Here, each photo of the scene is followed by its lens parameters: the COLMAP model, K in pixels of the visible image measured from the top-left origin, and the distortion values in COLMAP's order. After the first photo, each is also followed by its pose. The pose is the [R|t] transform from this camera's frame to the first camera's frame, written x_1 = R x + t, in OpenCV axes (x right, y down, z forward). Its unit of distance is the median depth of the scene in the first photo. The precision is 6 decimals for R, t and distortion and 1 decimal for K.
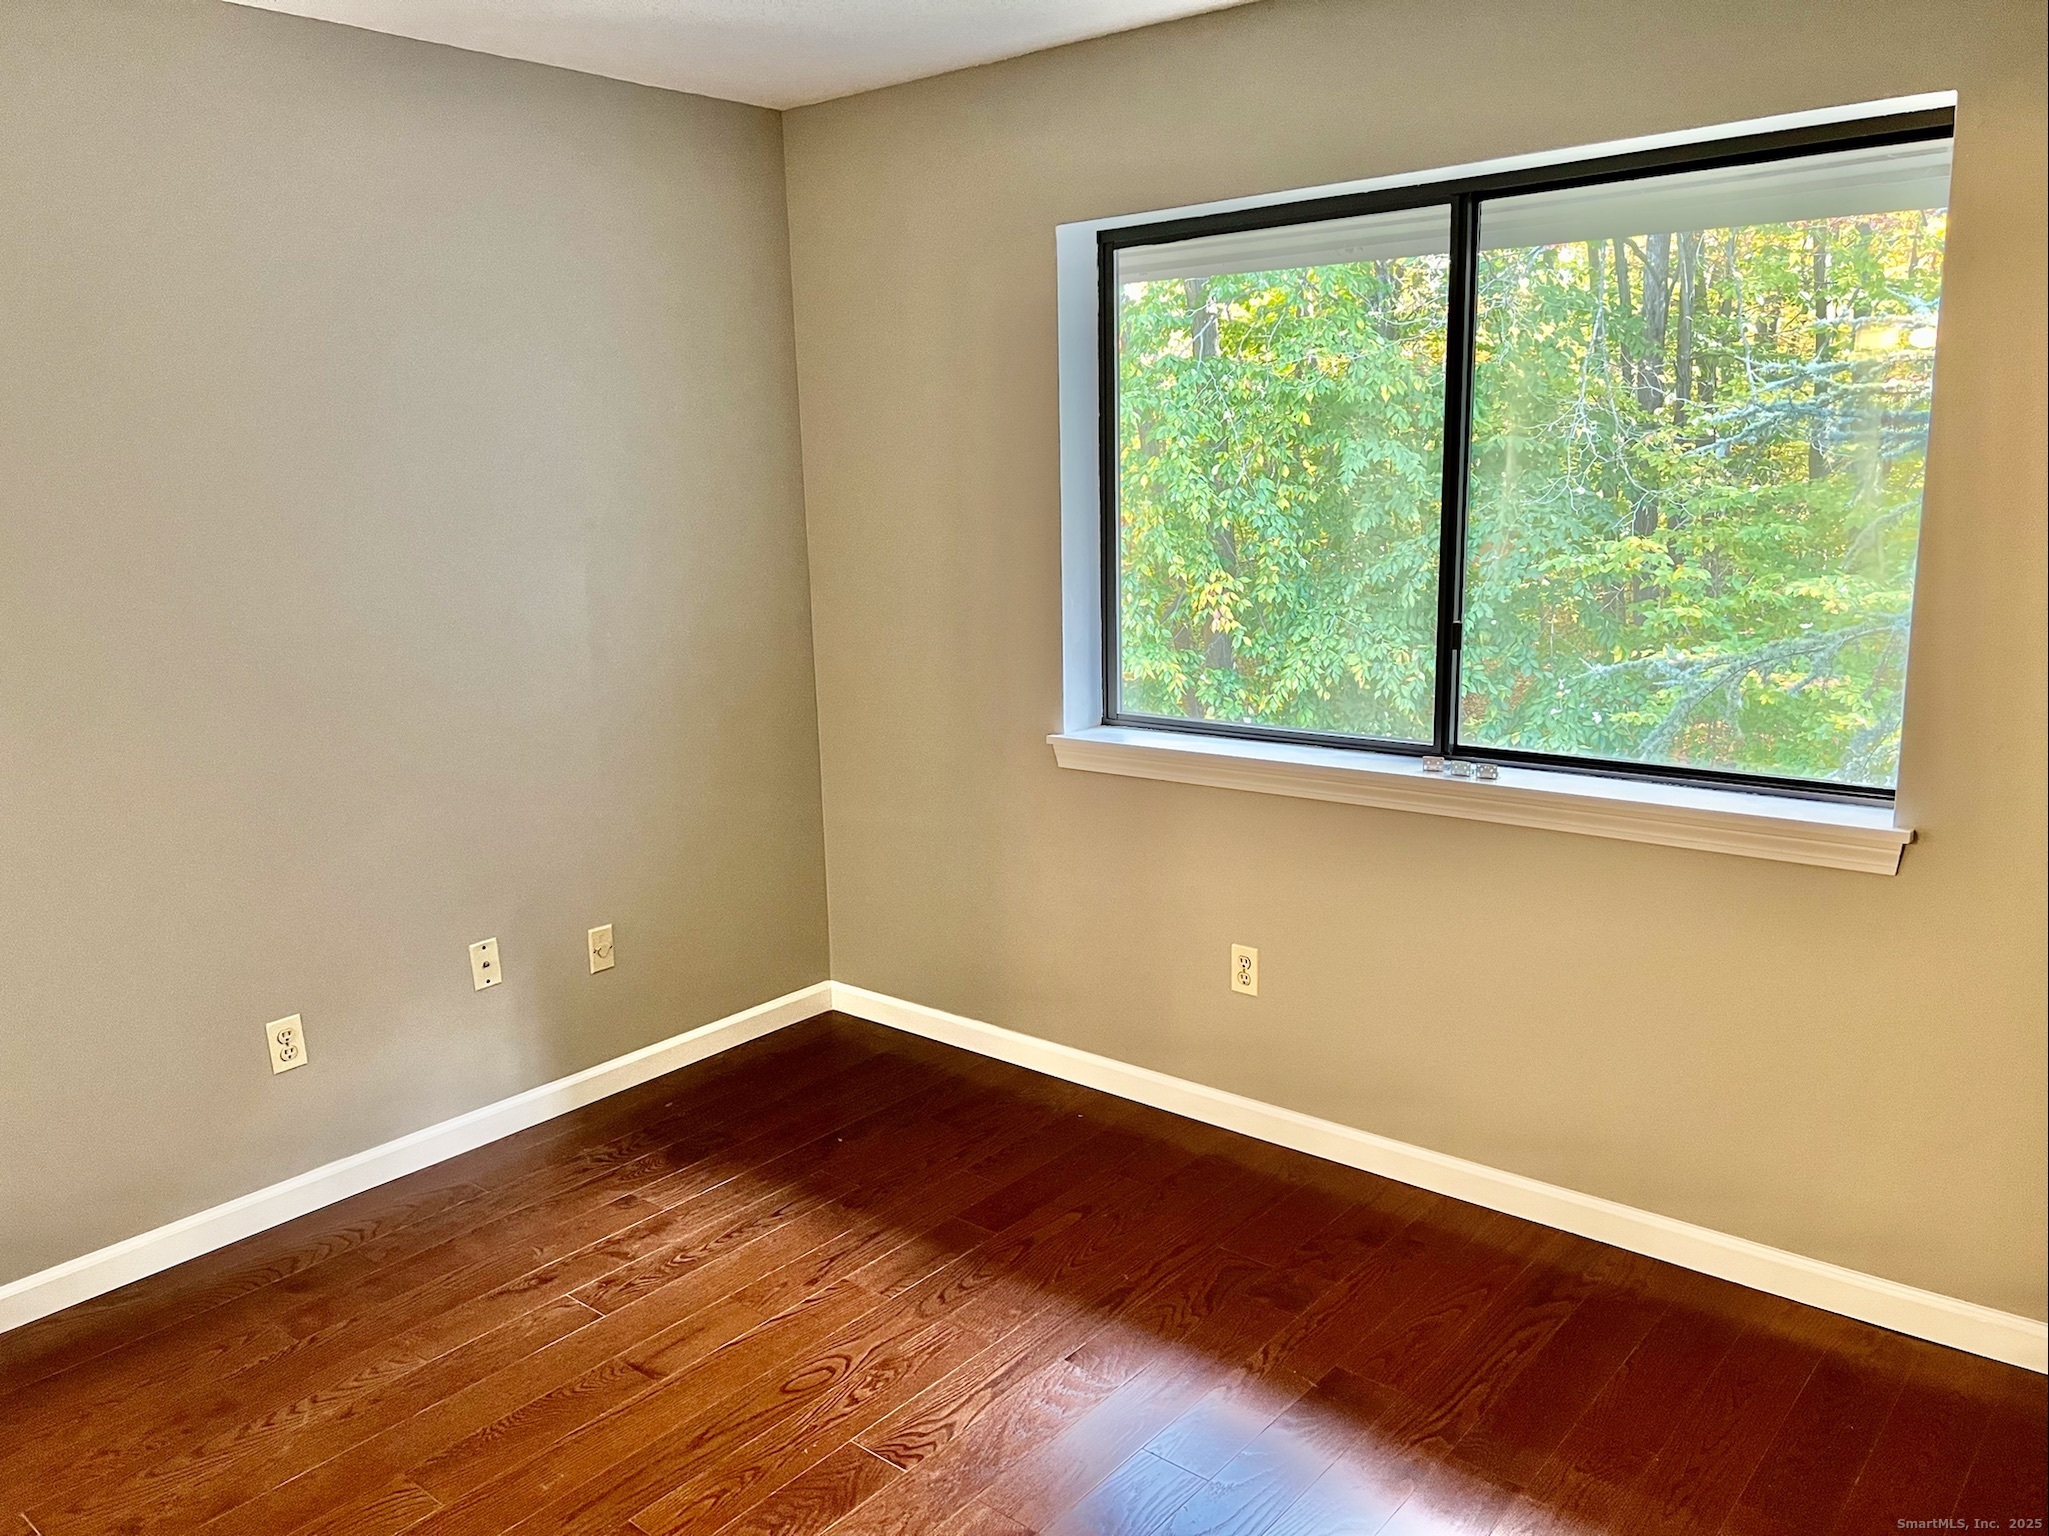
lens RADIAL K [[1558.6, 0, 1019.5], [0, 1558.6, 769.1], [0, 0, 1]] dist [0.055410, -0.050342]
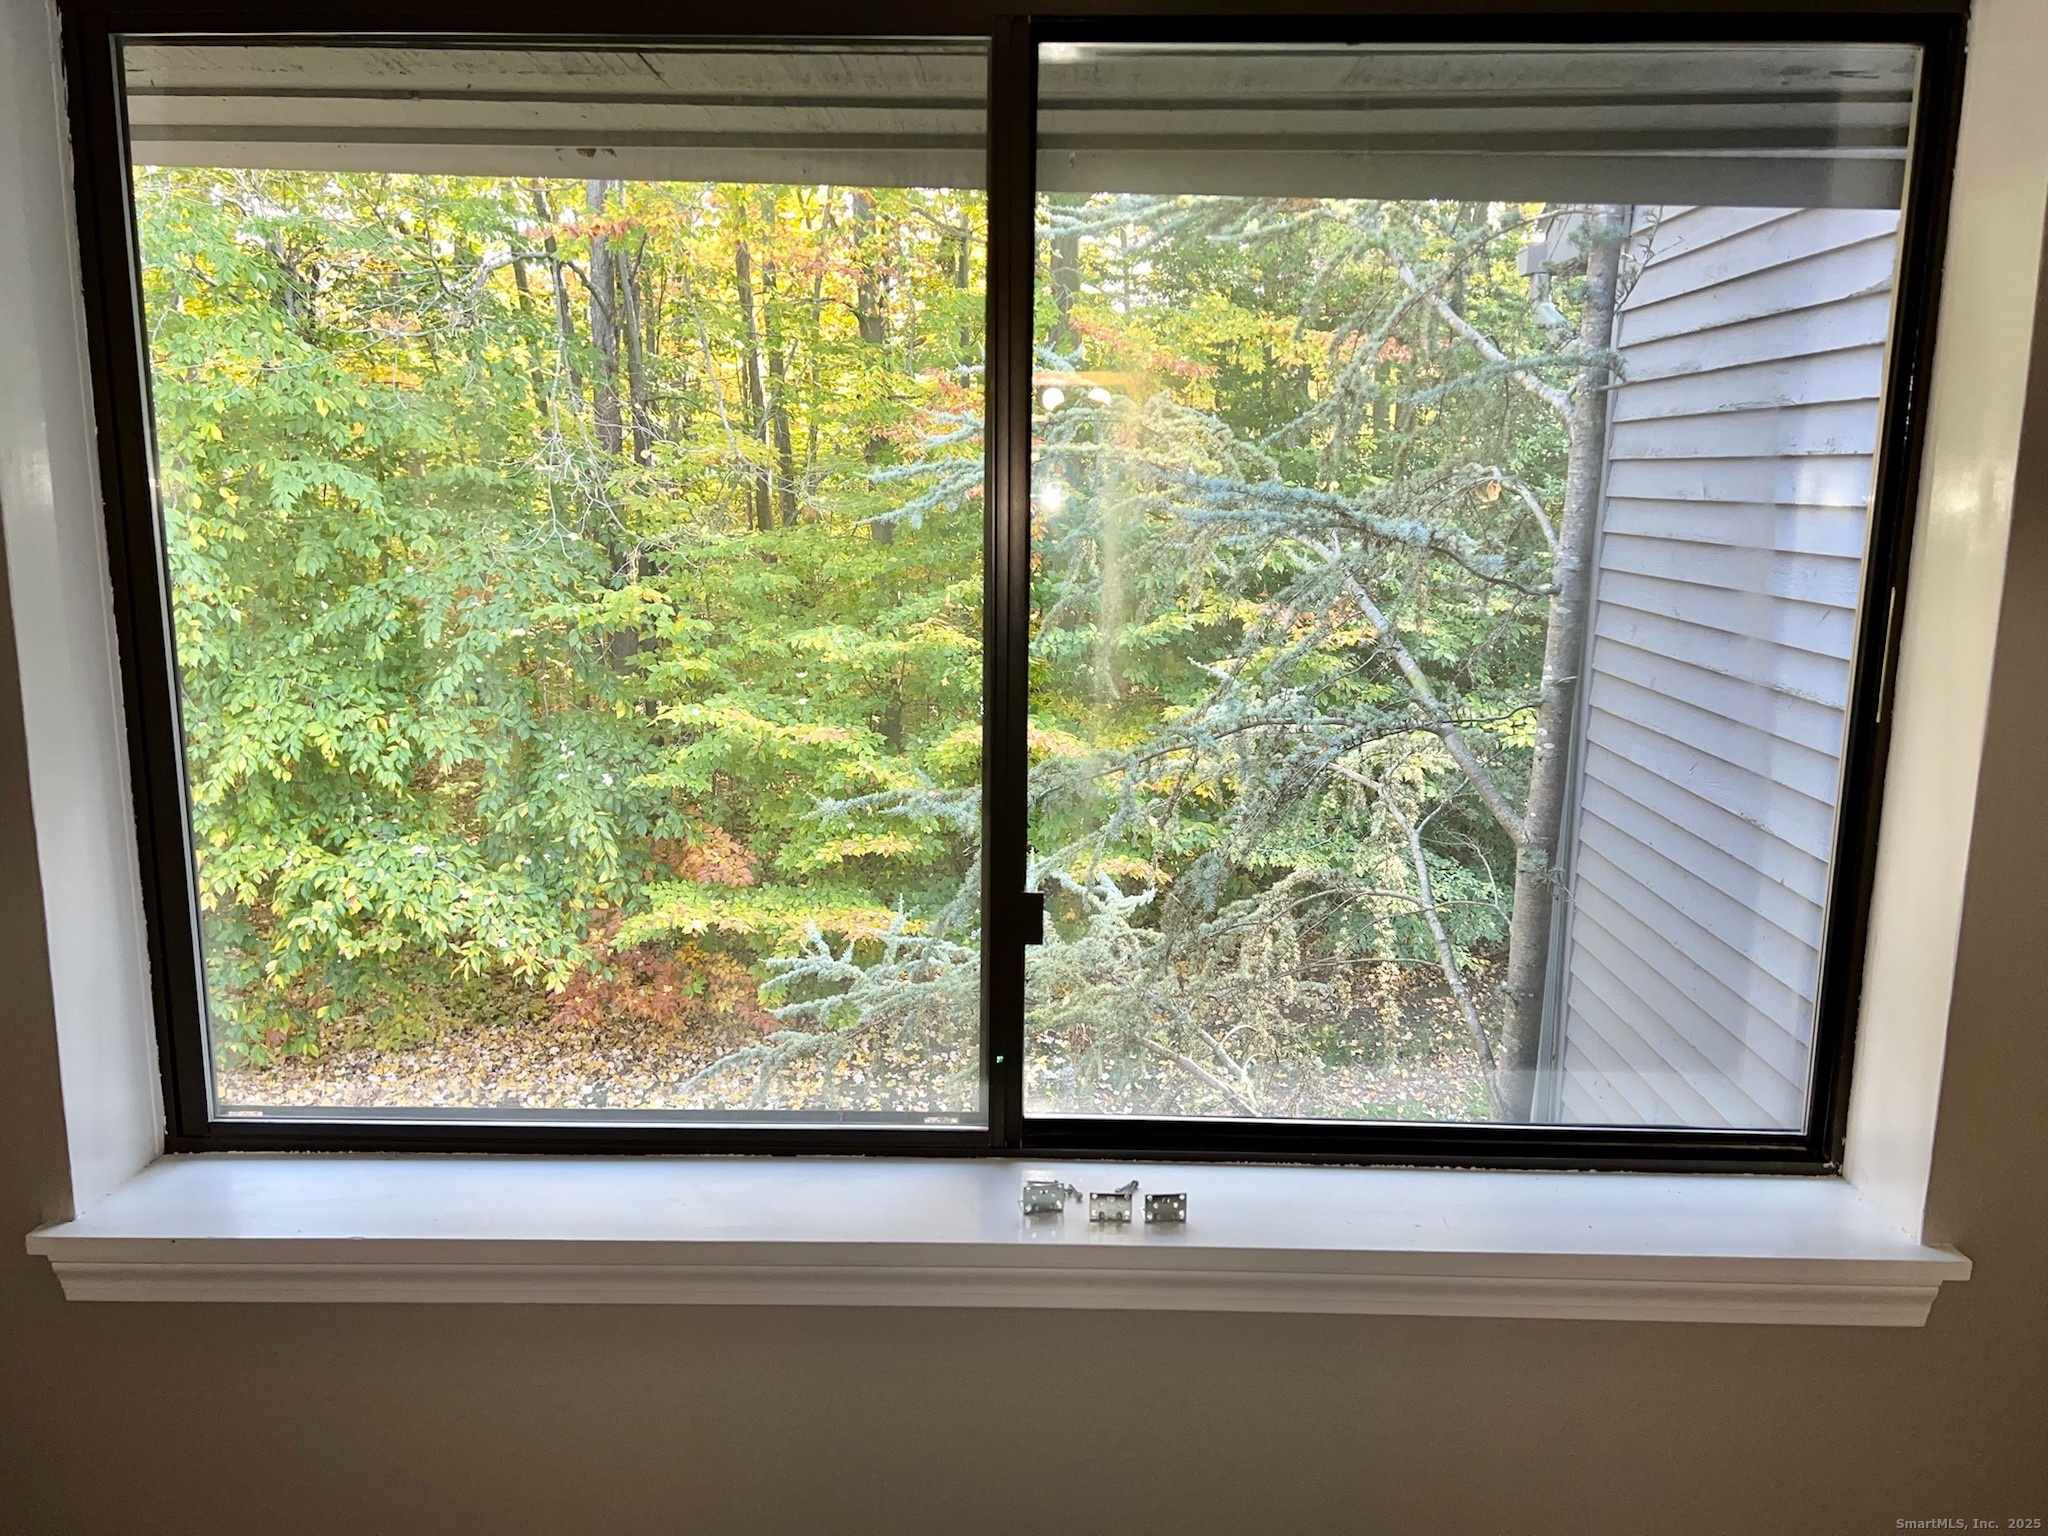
lens RADIAL K [[1557.8, 0, 1035.3], [0, 1557.8, 801.5], [0, 0, 1]] dist [0.055410, -0.050342]
pose [[0.783573, -0.091232, 0.614565, -0.003753], [0.090947, 0.995348, 0.031802, -0.024743], [-0.614607, 0.030974, 0.788225, 0.108615]]
